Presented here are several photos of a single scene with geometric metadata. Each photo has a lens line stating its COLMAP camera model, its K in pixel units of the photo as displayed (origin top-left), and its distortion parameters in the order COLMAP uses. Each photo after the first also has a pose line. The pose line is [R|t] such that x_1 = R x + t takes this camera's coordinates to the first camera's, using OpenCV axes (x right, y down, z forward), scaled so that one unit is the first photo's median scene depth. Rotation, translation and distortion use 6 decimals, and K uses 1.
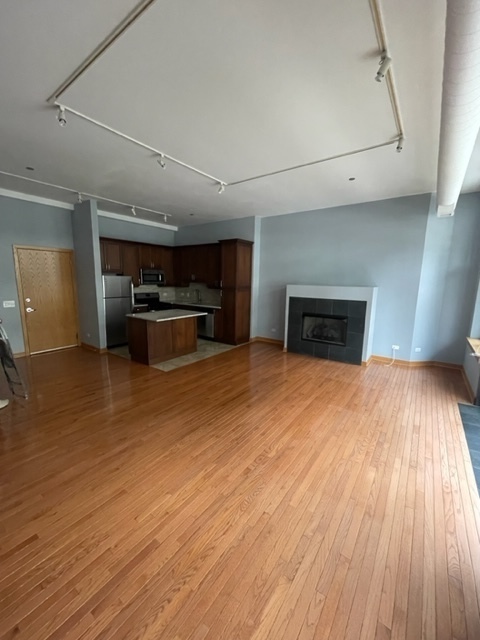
lens RADIAL K [[256.9, 0, 239.6], [0, 256.9, 322.3], [0, 0, 1]] dist [-0.000229, 0.000070]
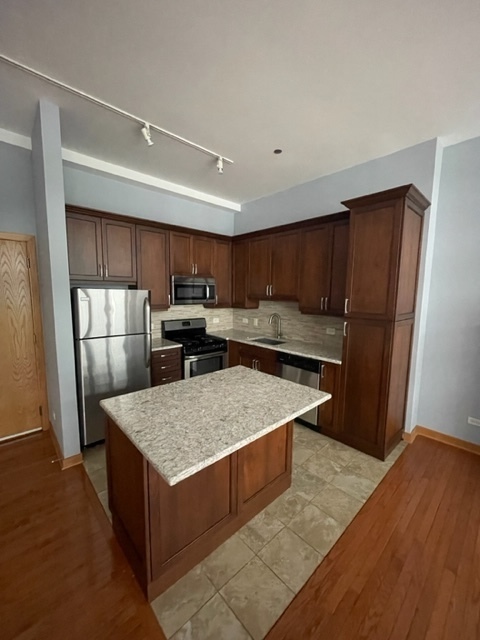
lens RADIAL K [[256.9, 0, 239.7], [0, 256.9, 320.2], [0, 0, 1]] dist [-0.000229, 0.000070]
pose [[0.980279, 0.014503, -0.197088, -0.133882], [-0.026674, 0.997887, -0.059241, -0.082834], [0.195812, 0.063330, 0.978594, 0.479588]]
